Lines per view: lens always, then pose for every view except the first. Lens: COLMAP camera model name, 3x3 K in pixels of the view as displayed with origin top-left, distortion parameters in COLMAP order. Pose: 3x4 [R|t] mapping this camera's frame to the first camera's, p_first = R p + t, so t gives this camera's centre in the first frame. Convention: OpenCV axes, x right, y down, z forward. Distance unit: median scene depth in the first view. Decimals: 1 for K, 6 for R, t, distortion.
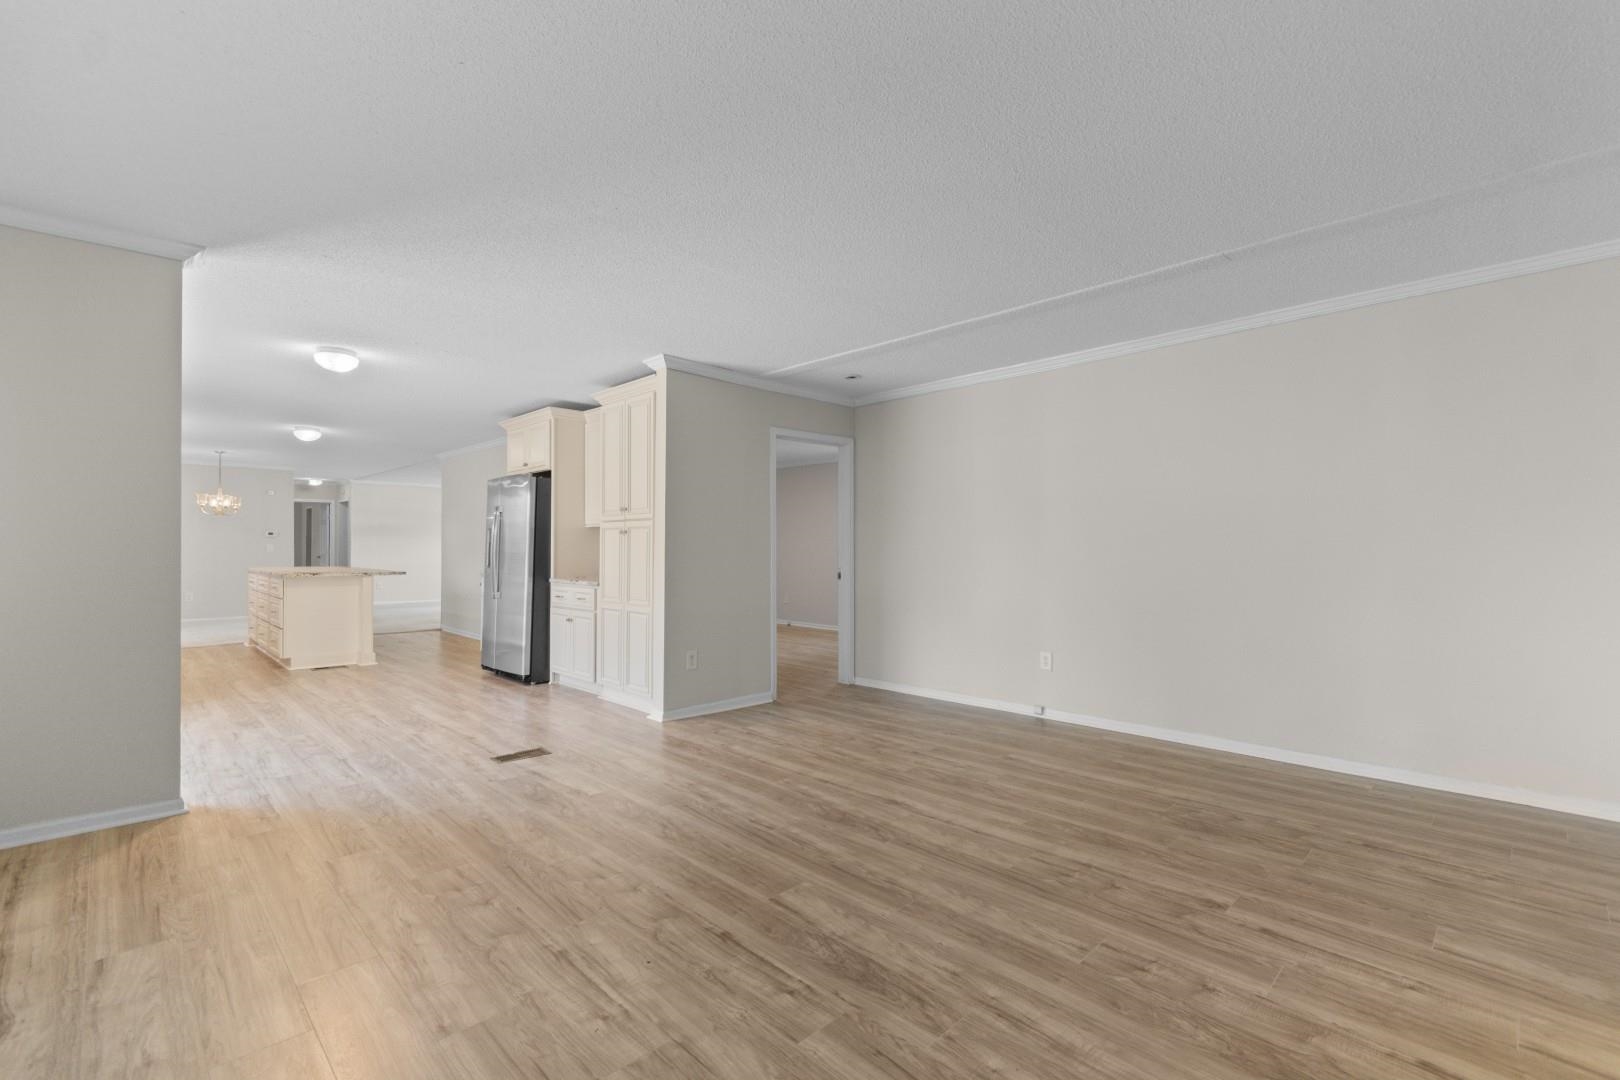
lens RADIAL K [[714.1, 0, 814.0], [0, 714.1, 546.4], [0, 0, 1]] dist [0.002648, -0.000496]
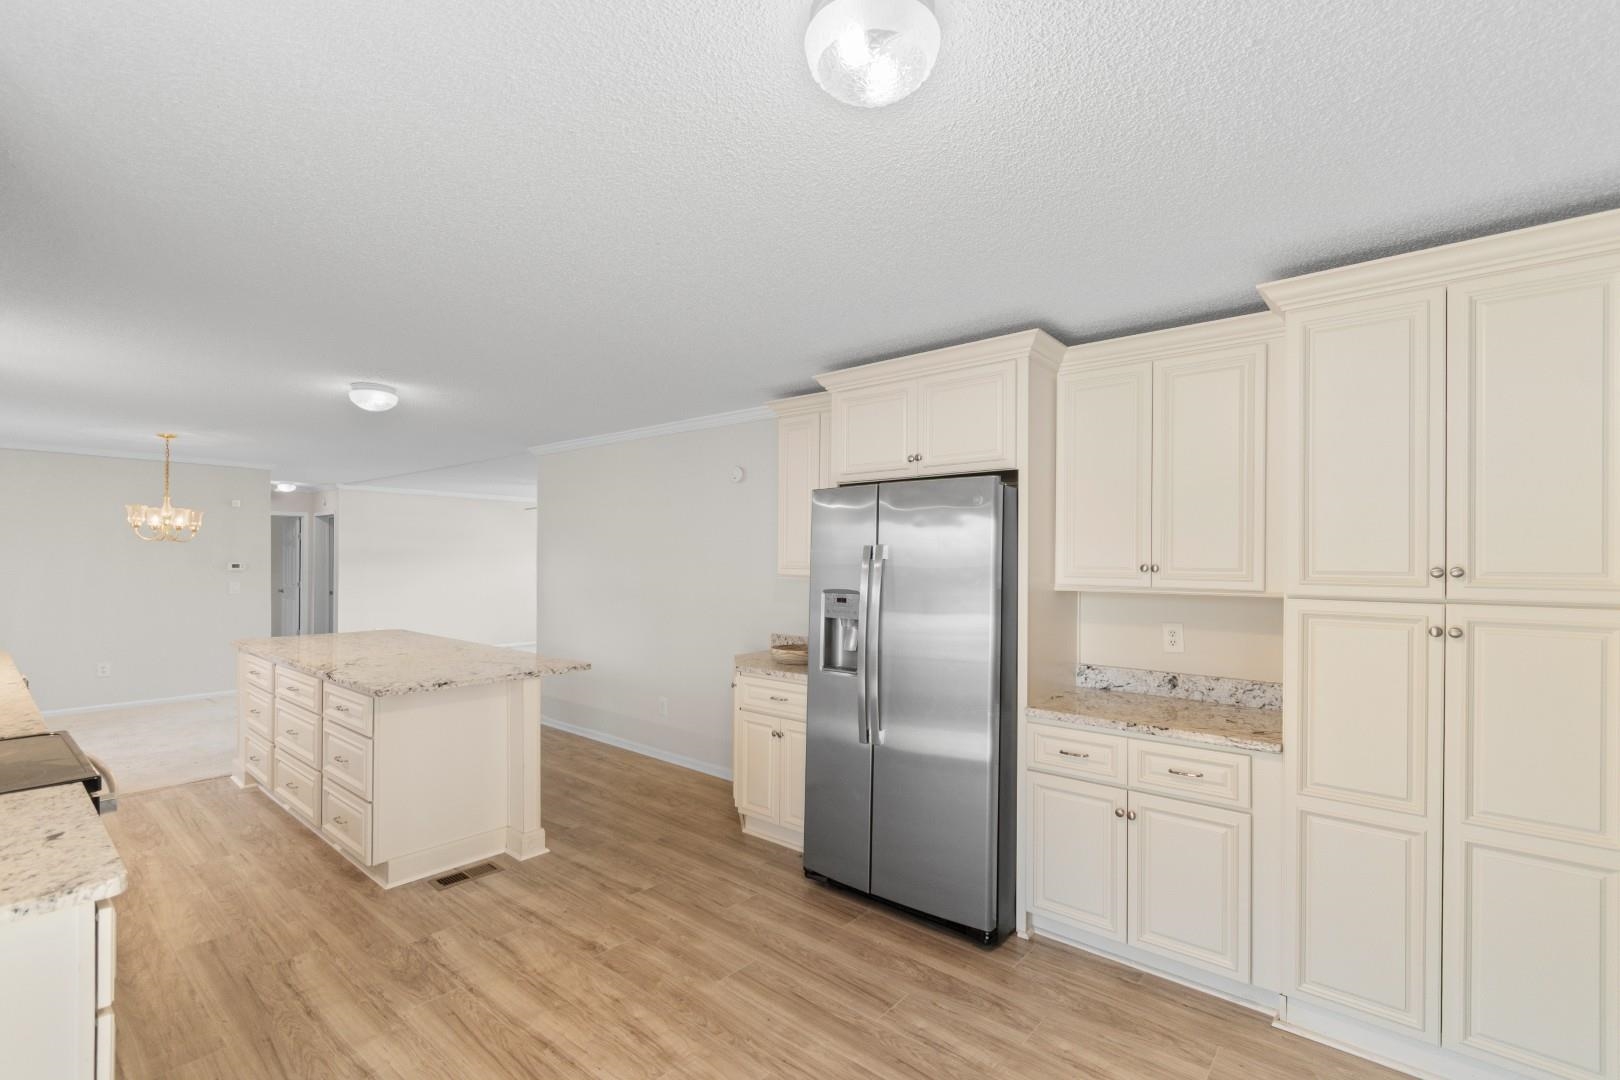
lens RADIAL K [[719.1, 0, 808.3], [0, 719.1, 555.8], [0, 0, 1]] dist [0.003038, -0.000339]
pose [[0.996118, 0.004803, 0.087898, -0.942577], [-0.004549, 0.999985, -0.003087, -0.086122], [-0.087911, 0.002675, 0.996125, 0.948699]]
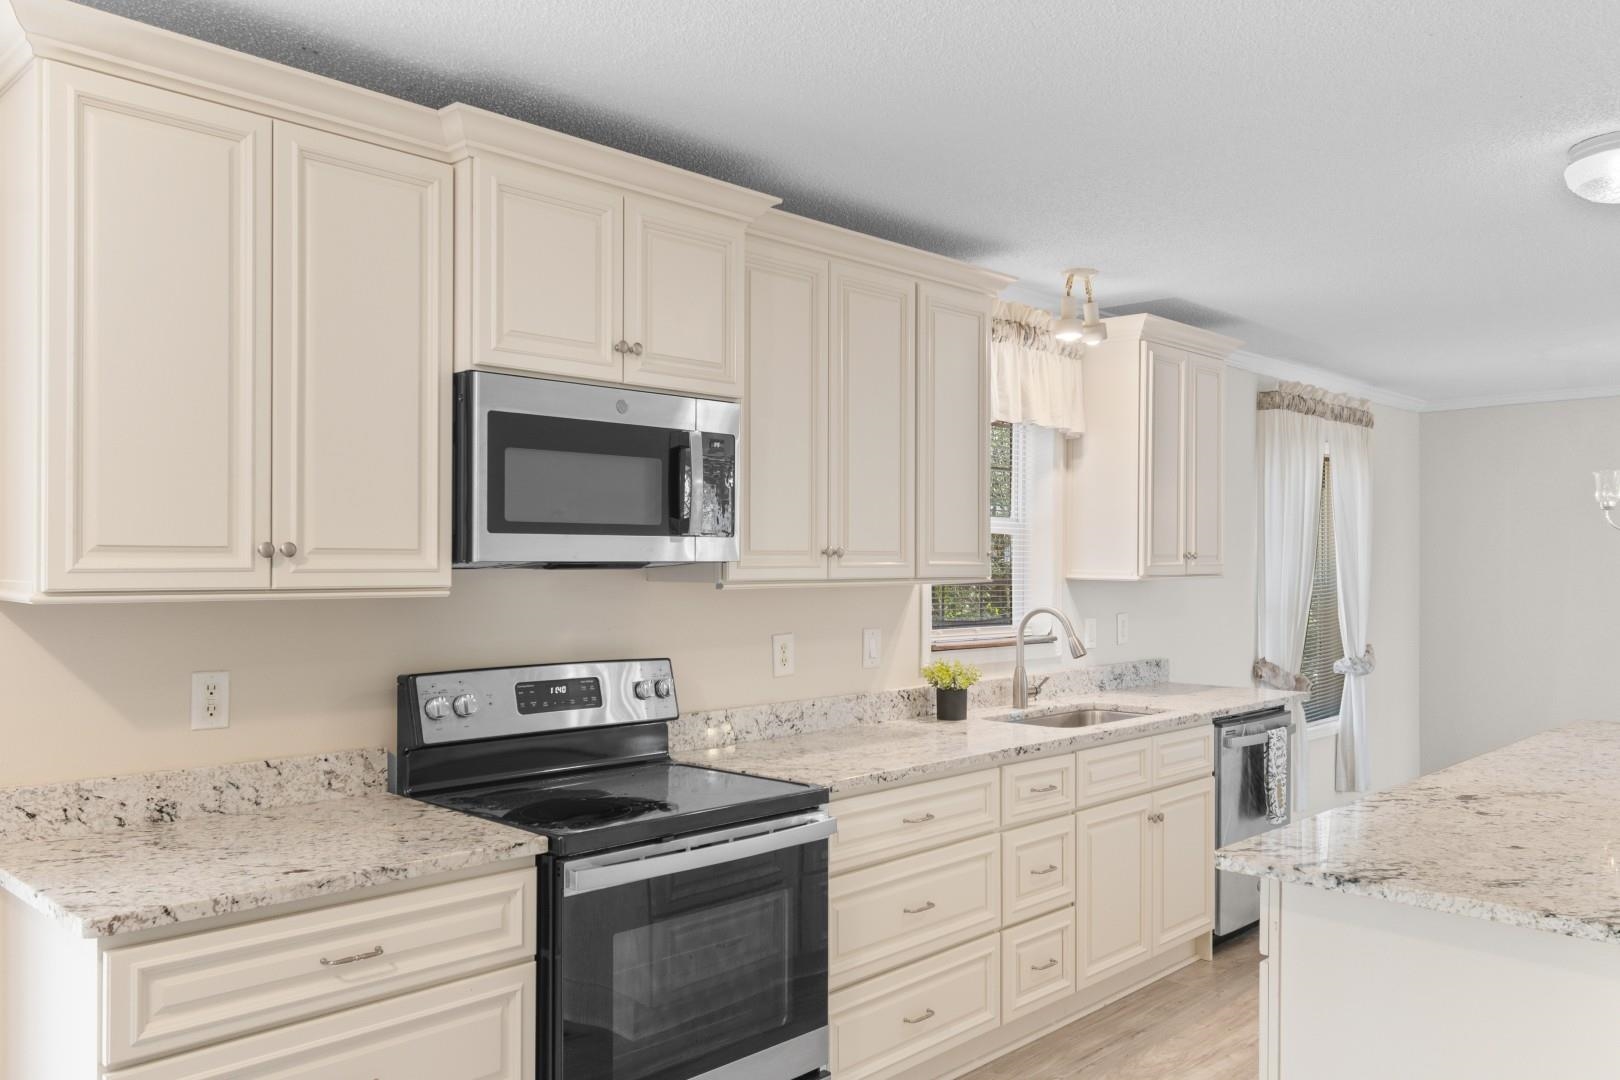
lens RADIAL K [[1232.0, 0, 812.5], [0, 1232.0, 564.7], [0, 0, 1]] dist [0.004894, 0.004348]
pose [[0.016356, 0.003945, -0.999858, -0.727741], [-0.002817, 0.999988, 0.003900, -0.079918], [0.999862, 0.002753, 0.016366, 1.619084]]
